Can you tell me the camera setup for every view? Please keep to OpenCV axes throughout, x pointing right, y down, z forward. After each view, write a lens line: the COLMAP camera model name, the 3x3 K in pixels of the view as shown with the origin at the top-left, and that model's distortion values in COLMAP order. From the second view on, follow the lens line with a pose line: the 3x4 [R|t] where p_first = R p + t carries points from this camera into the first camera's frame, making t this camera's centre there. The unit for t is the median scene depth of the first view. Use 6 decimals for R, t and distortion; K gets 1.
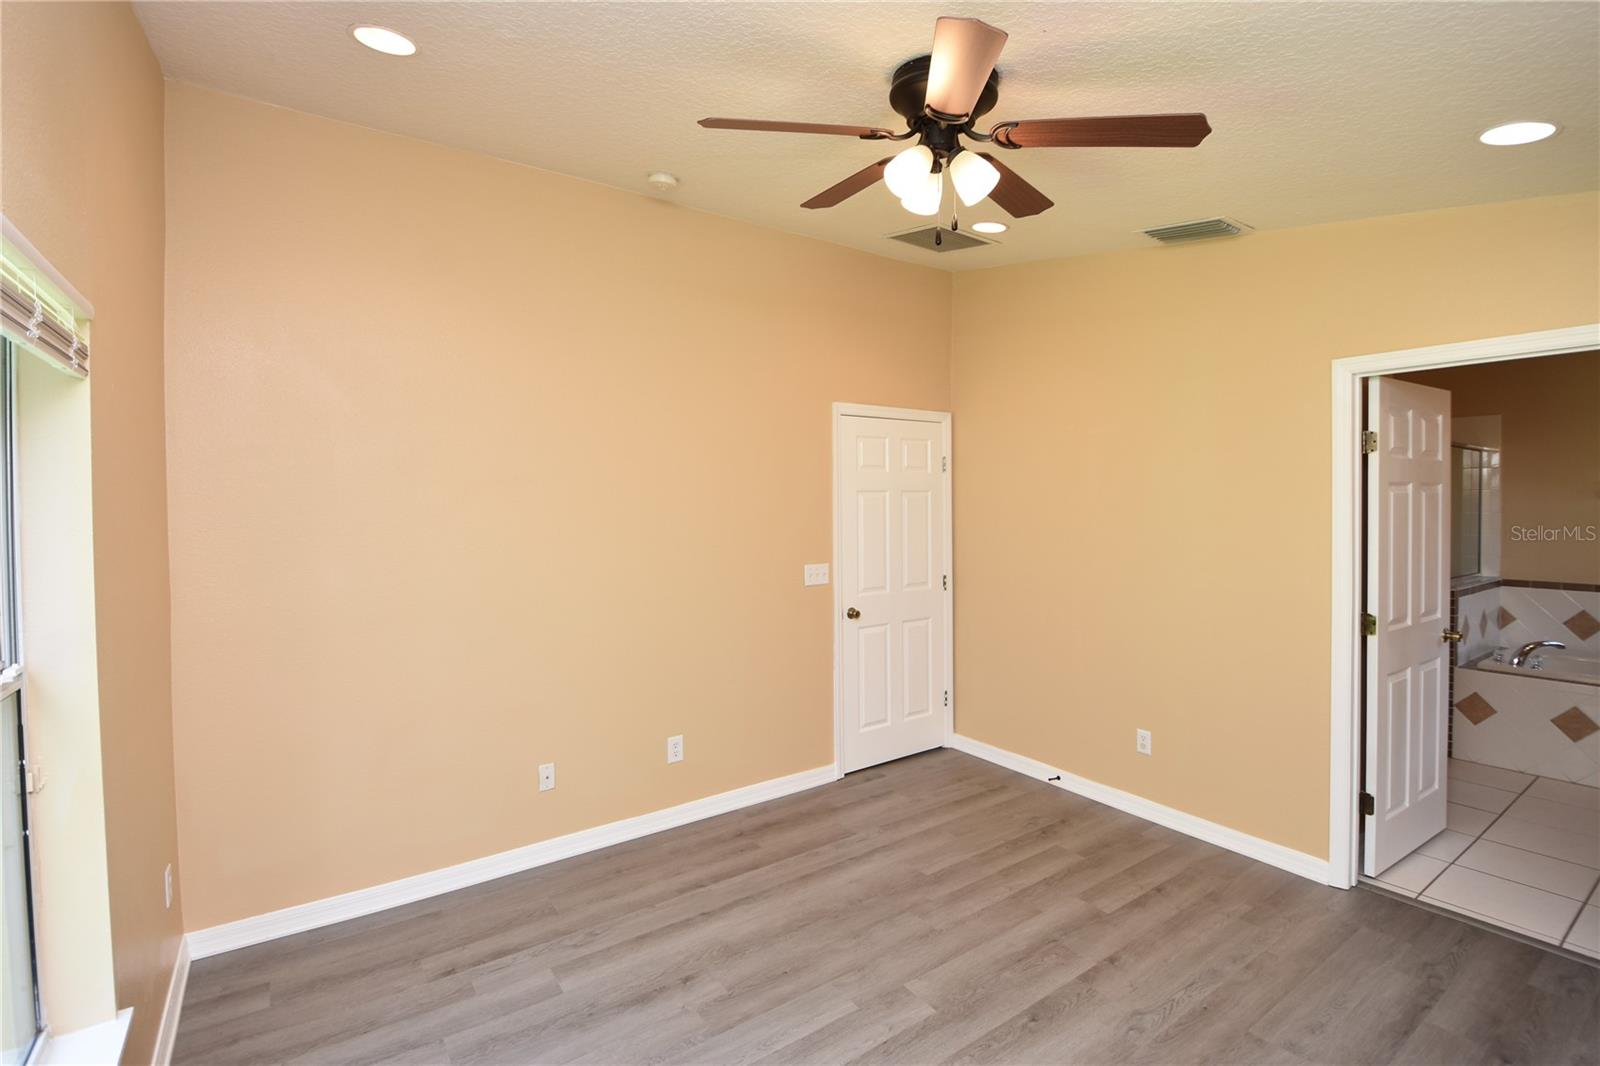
lens RADIAL K [[718.9, 0, 791.4], [0, 718.9, 514.9], [0, 0, 1]] dist [0.015665, -0.022028]
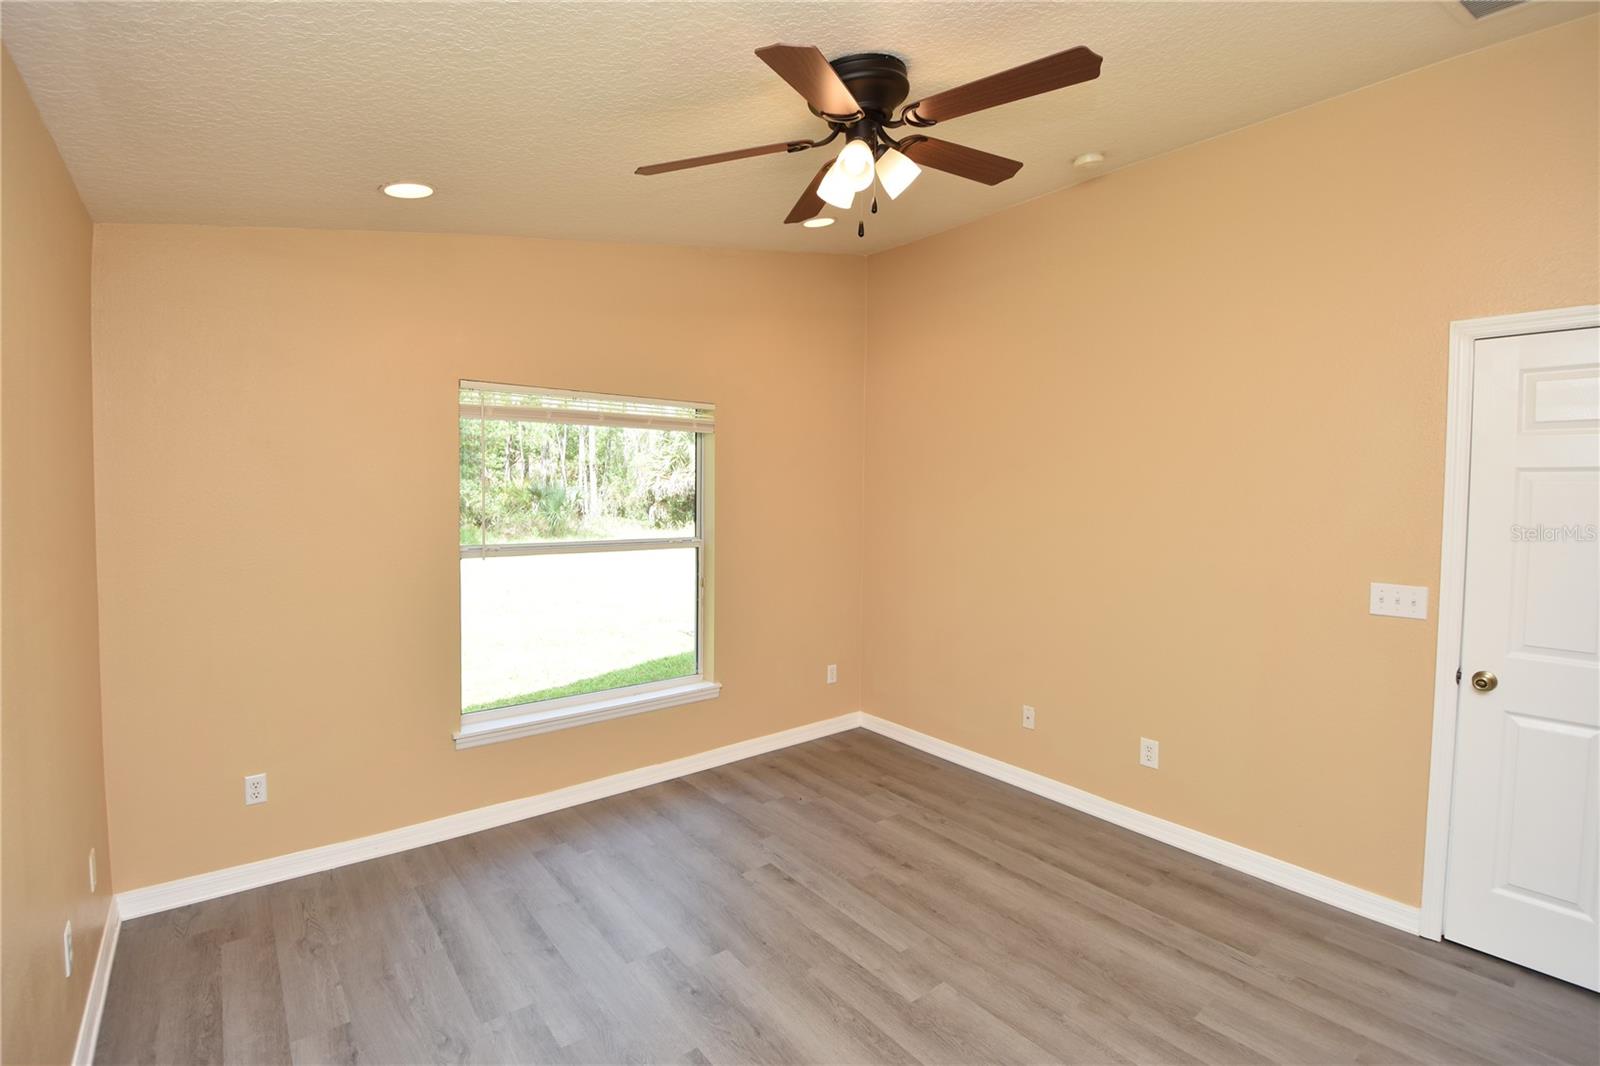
lens RADIAL K [[702.3, 0, 790.8], [0, 702.3, 517.8], [0, 0, 1]] dist [0.013727, -0.023669]
pose [[0.083653, 0.048269, -0.995325, 0.982809], [-0.036560, 0.998302, 0.045341, 0.001354], [0.995824, 0.032596, 0.085276, 0.660283]]
